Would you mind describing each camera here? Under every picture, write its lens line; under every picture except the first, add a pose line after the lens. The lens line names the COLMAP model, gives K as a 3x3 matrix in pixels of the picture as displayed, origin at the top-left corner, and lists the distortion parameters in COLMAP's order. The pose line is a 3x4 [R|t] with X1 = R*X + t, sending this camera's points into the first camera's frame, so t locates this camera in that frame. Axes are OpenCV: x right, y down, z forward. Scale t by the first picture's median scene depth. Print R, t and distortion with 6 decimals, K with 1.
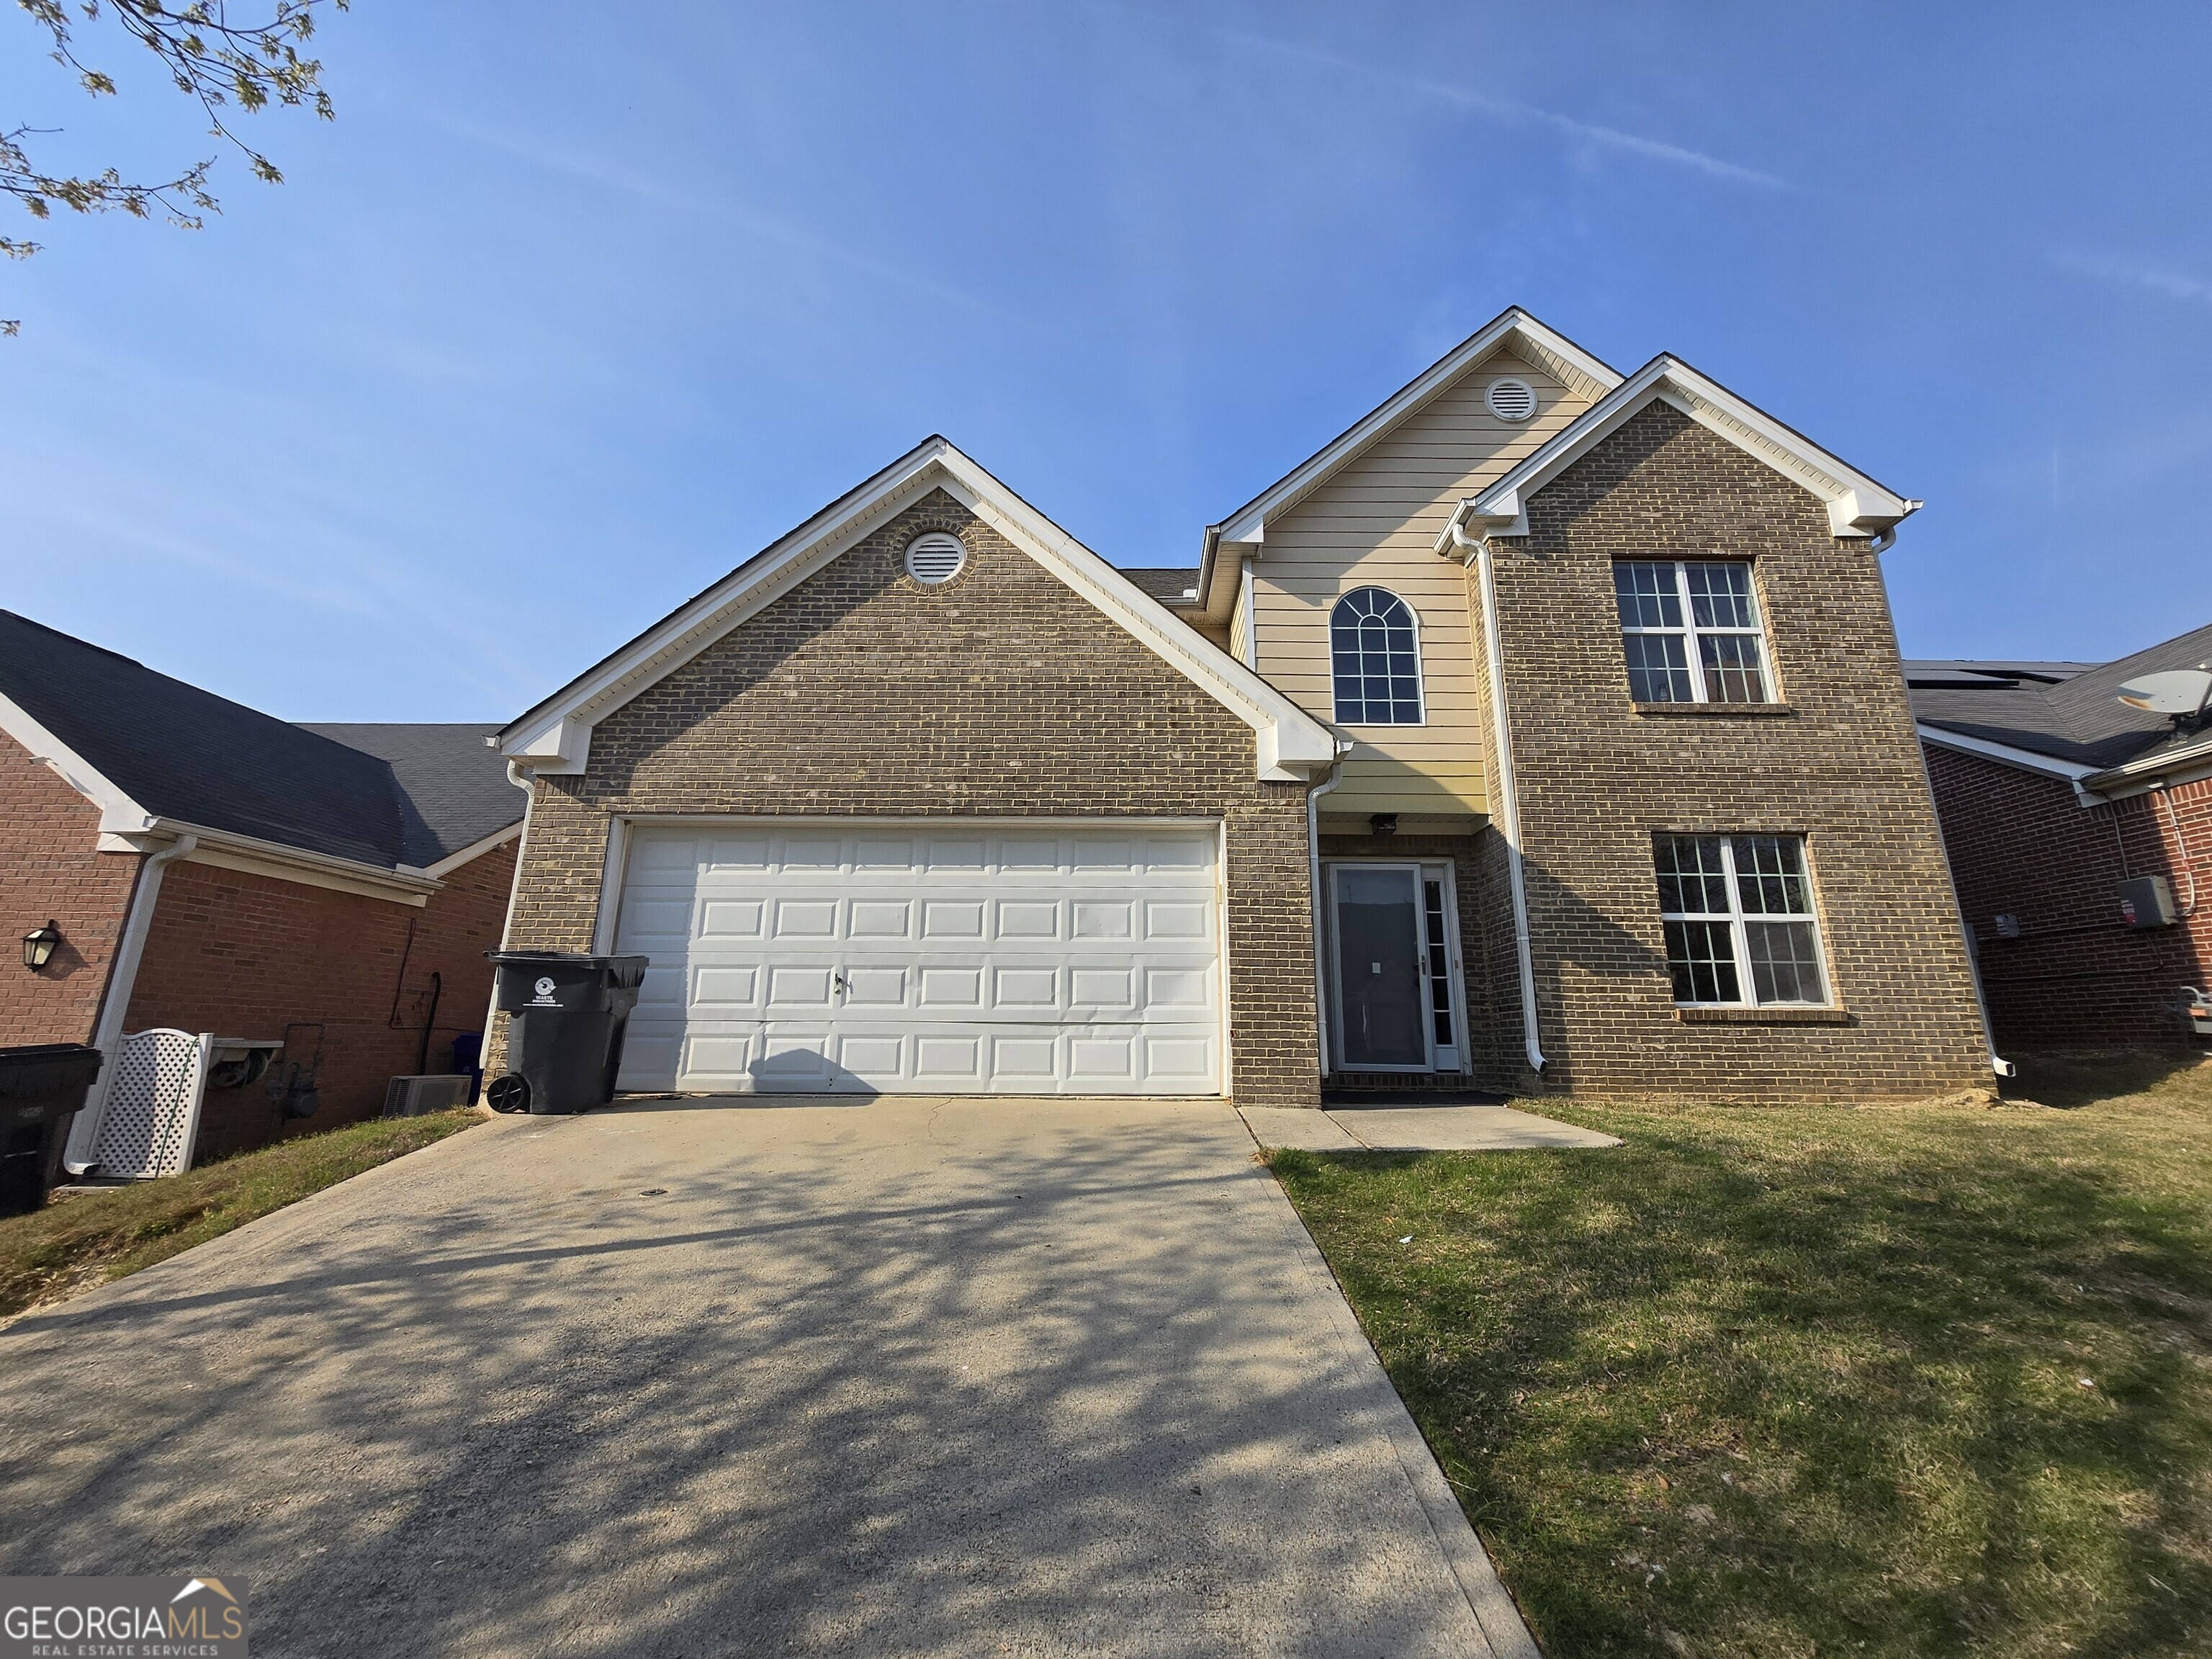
lens RADIAL K [[884.1, 0, 1119.4], [0, 884.1, 809.5], [0, 0, 1]] dist [-0.000769, -0.000820]
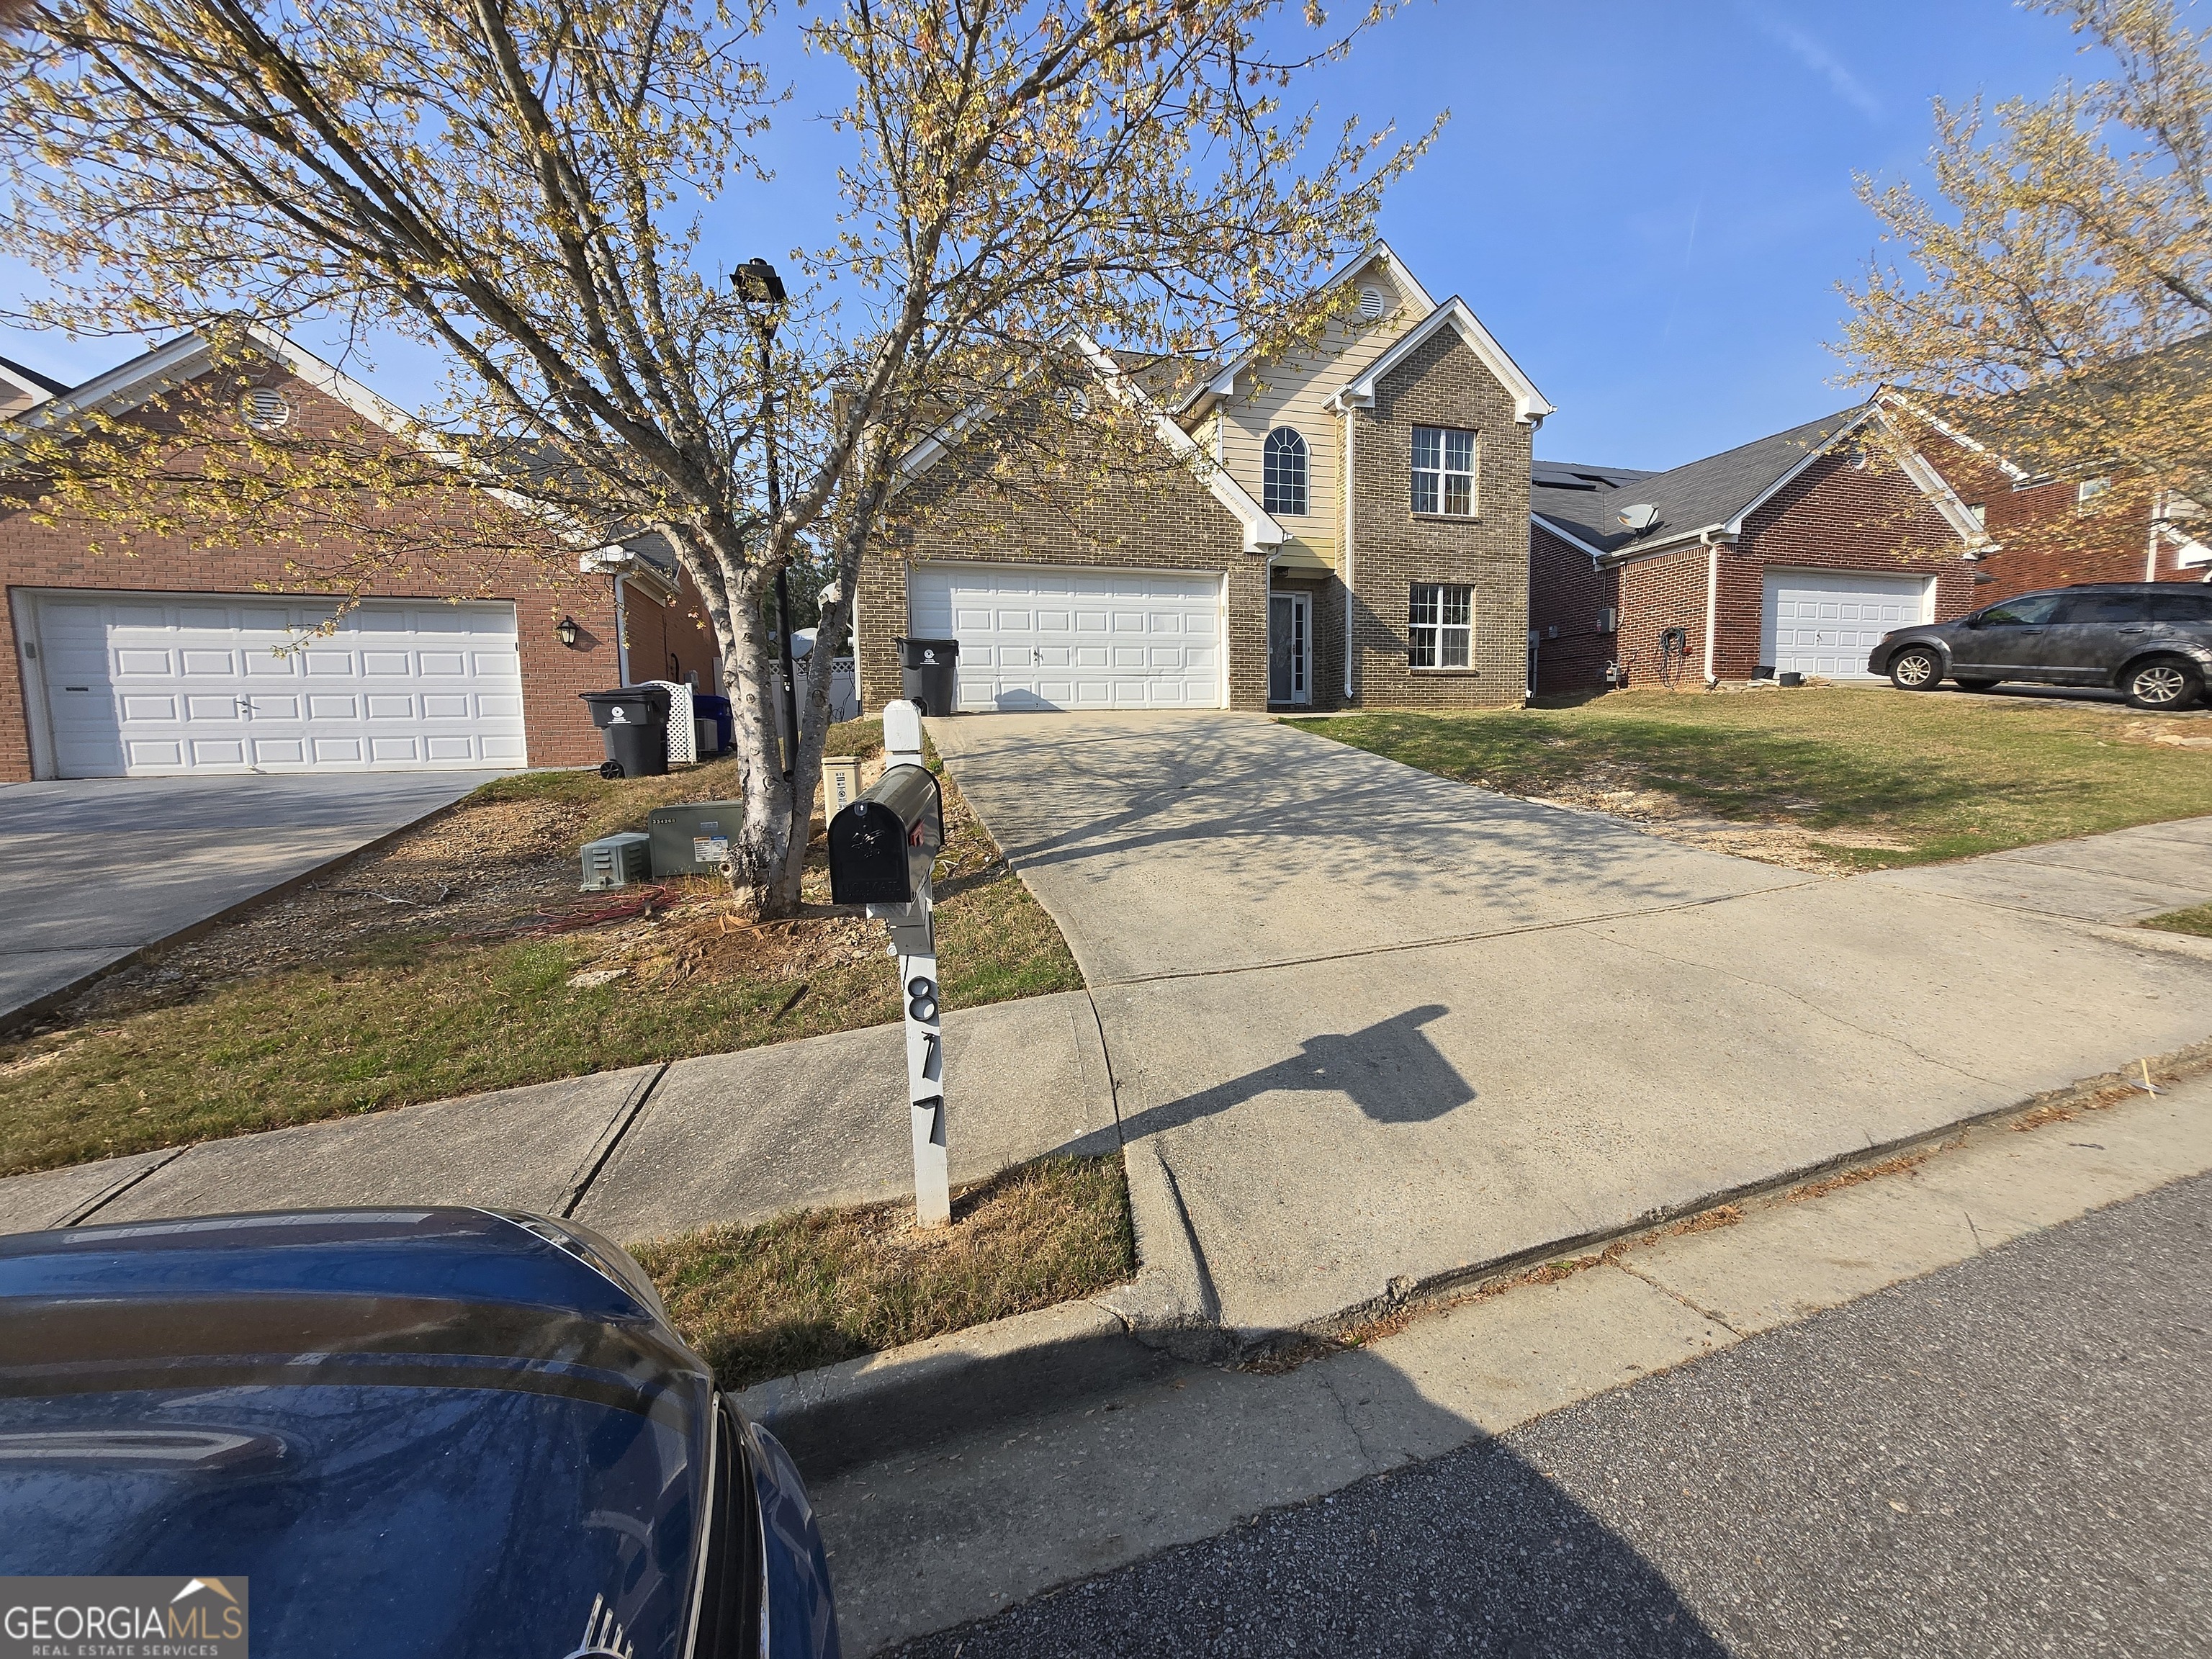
lens RADIAL K [[884.1, 0, 1119.4], [0, 884.1, 809.5], [0, 0, 1]] dist [-0.000769, -0.000820]
pose [[0.955398, -0.048018, 0.291390, -0.657397], [-0.050617, 0.945466, 0.321764, -0.102343], [-0.290950, -0.322162, 0.900866, -0.805130]]
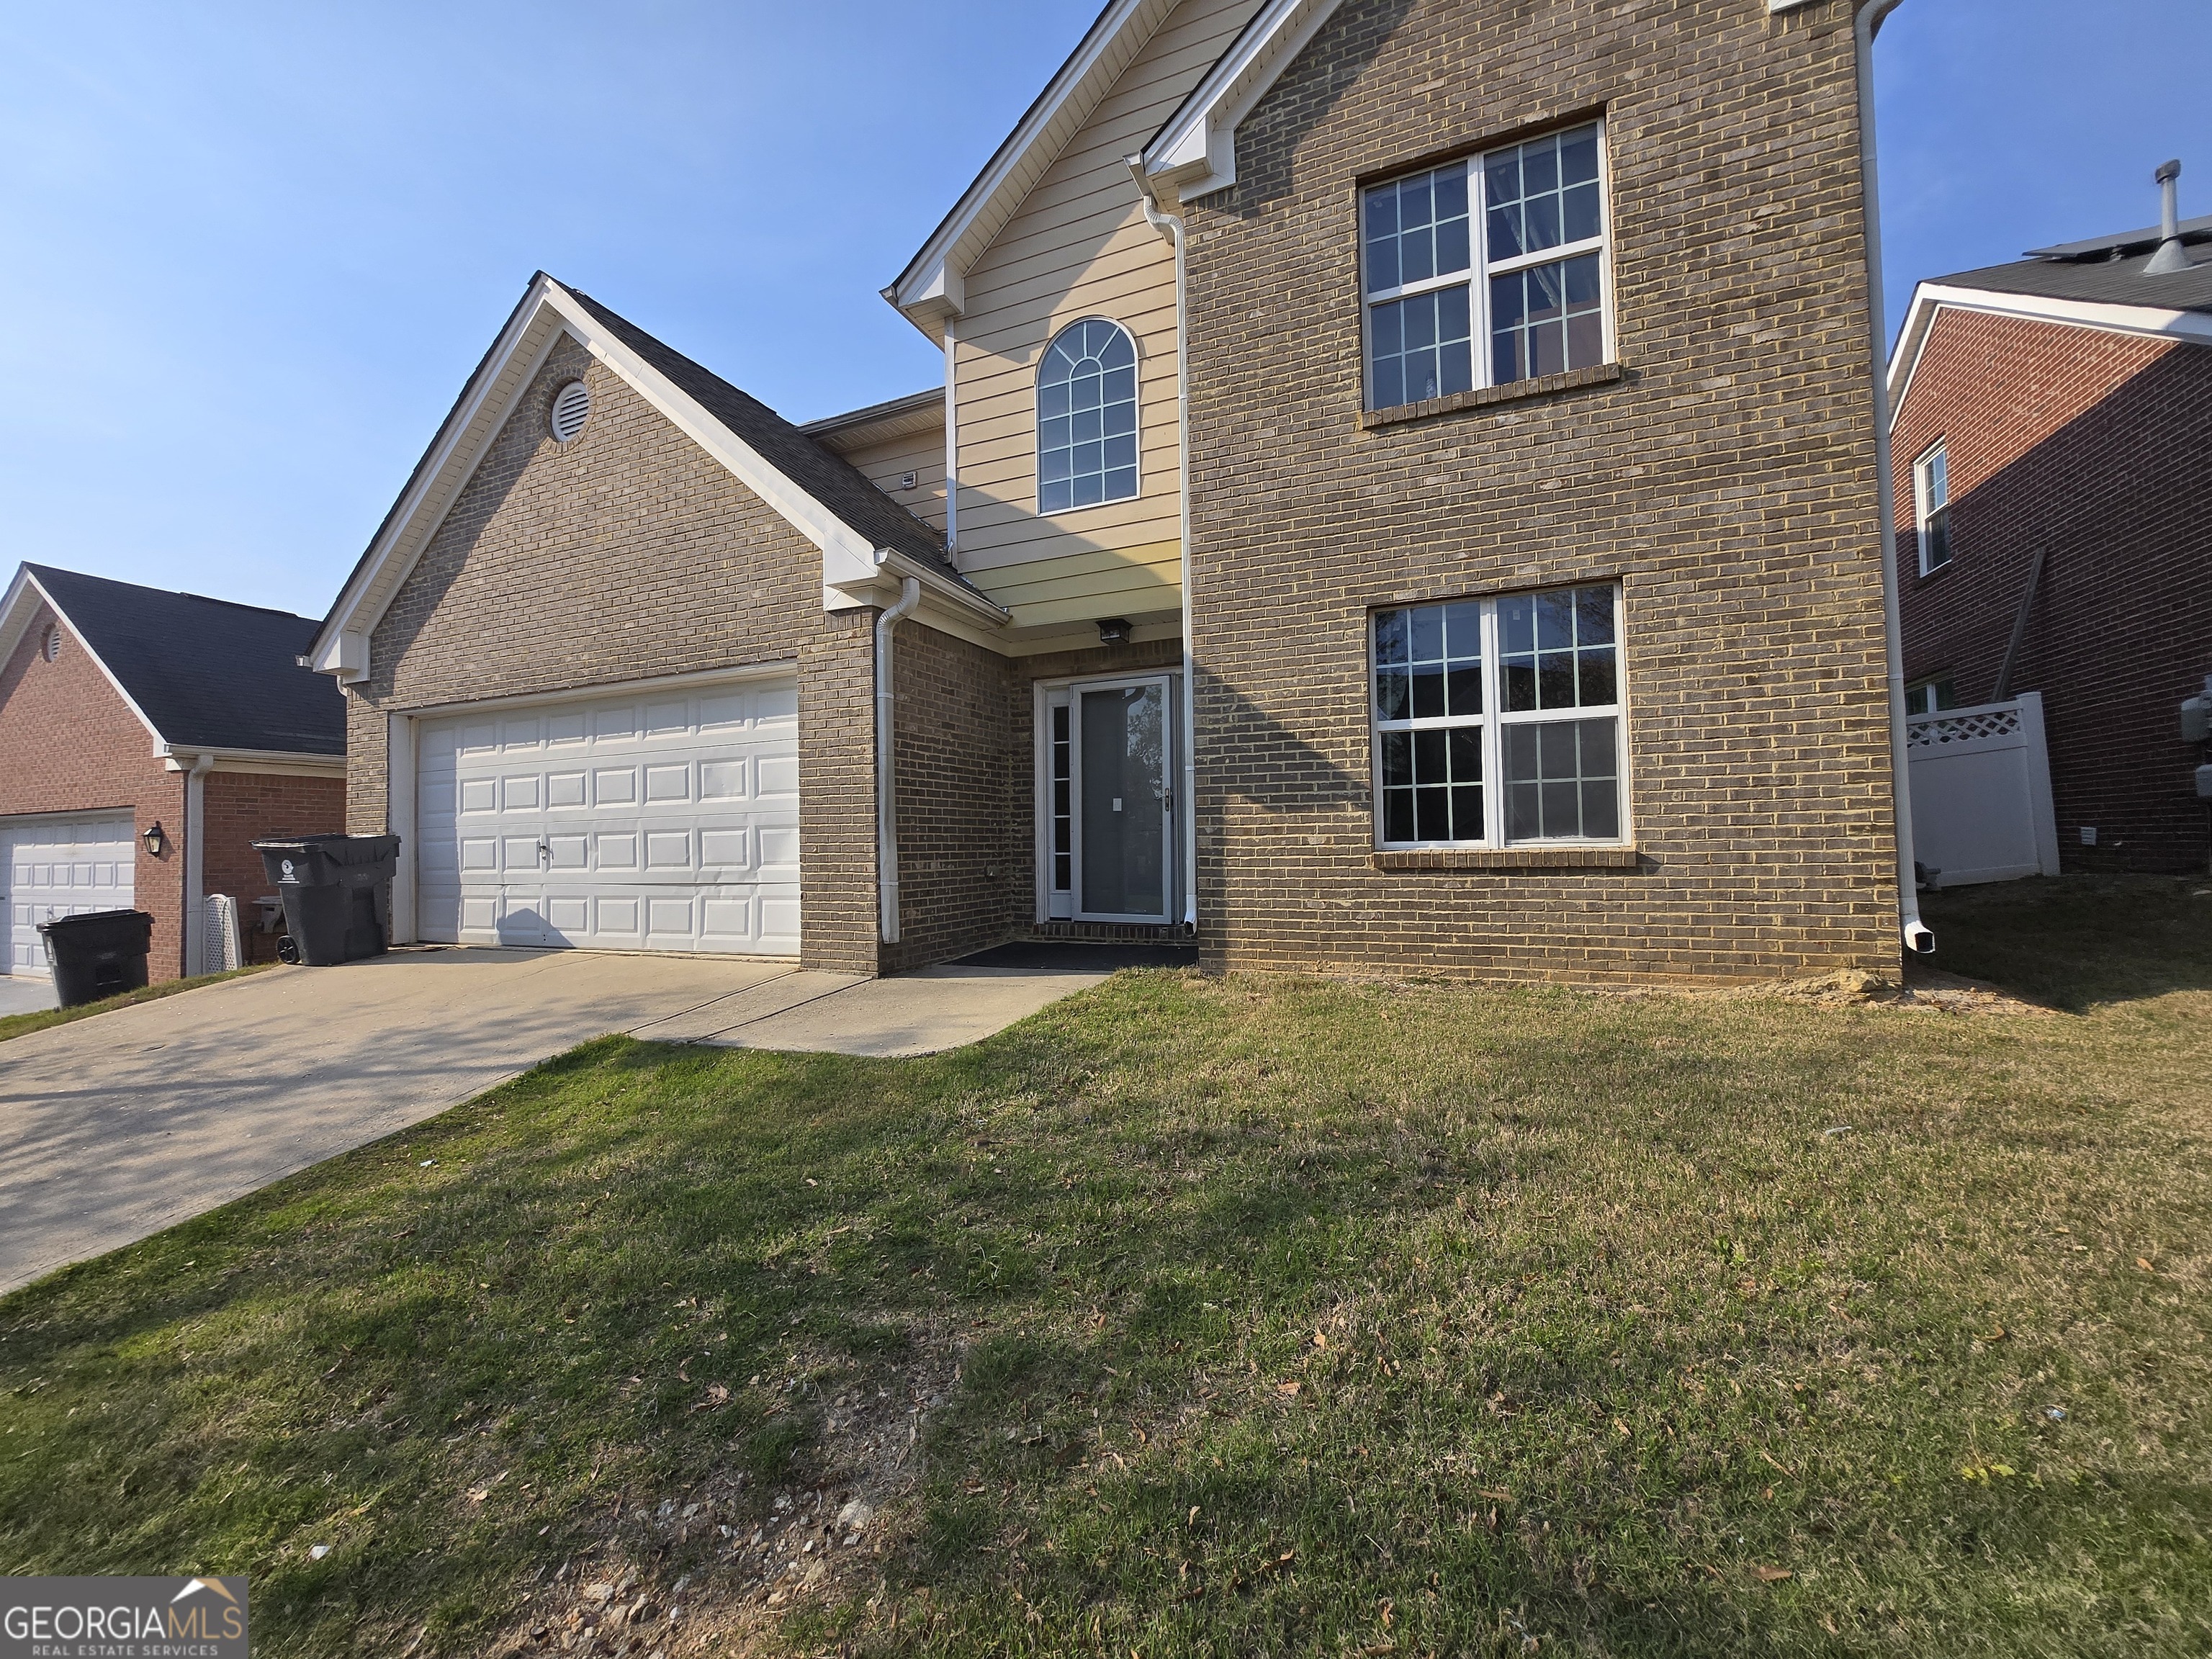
lens RADIAL K [[884.1, 0, 1119.4], [0, 884.1, 809.5], [0, 0, 1]] dist [-0.000769, -0.000820]
pose [[0.921713, -0.040755, -0.385726, 0.700163], [0.124029, 0.973220, 0.193546, 0.022113], [0.367508, -0.226235, 0.902084, 0.263082]]
